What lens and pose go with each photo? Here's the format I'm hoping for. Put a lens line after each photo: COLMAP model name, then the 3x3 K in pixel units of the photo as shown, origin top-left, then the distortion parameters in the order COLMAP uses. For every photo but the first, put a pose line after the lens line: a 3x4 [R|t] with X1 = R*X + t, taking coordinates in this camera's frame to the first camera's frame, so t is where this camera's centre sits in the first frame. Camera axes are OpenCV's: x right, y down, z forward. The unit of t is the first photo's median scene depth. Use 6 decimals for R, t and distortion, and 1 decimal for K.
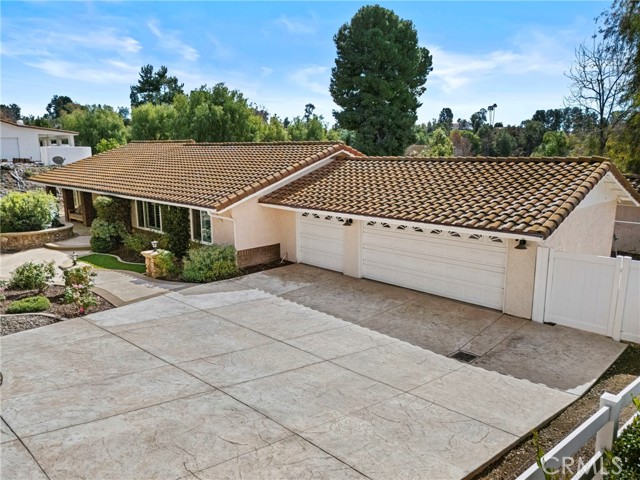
lens RADIAL K [[474.5, 0, 320.0], [0, 474.5, 240.0], [0, 0, 1]] dist [0.066881, -0.054335]
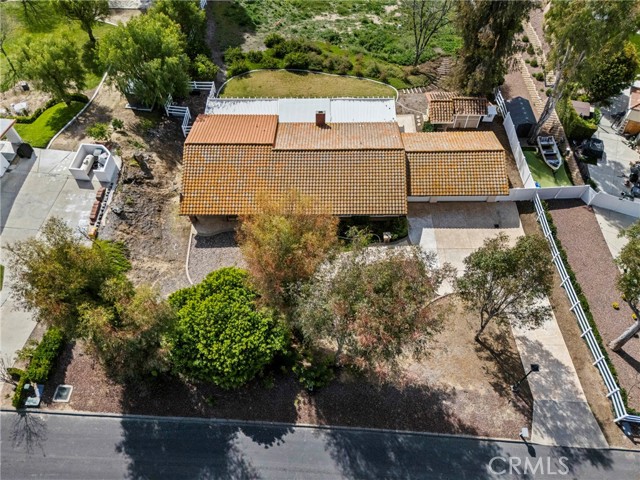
lens RADIAL K [[474.5, 0, 320.0], [0, 474.5, 240.0], [0, 0, 1]] dist [0.066881, -0.054335]
pose [[0.714282, -0.583985, 0.385698, -1.191166], [0.143042, 0.661294, 0.736362, -1.423587], [-0.685084, -0.470799, 0.555885, -0.182656]]
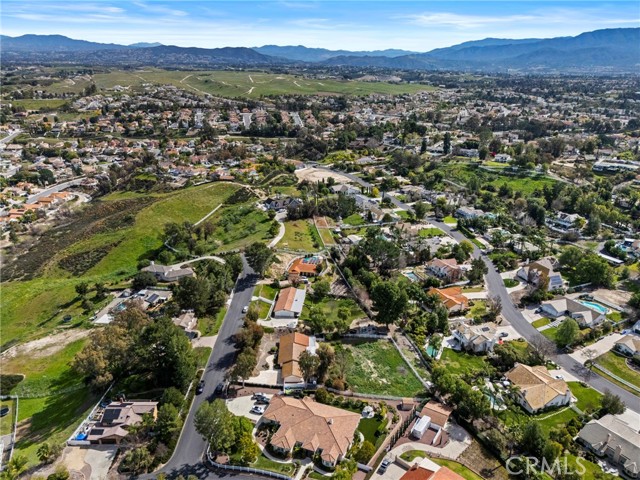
lens RADIAL K [[476.7, 0, 320.0], [0, 476.7, 240.0], [0, 0, 1]] dist [0.096918, -0.113549]
pose [[0.718560, 0.249835, -0.649041, 5.527271], [-0.138006, 0.965911, 0.219020, -4.256893], [0.681635, -0.067808, 0.728544, -5.018262]]
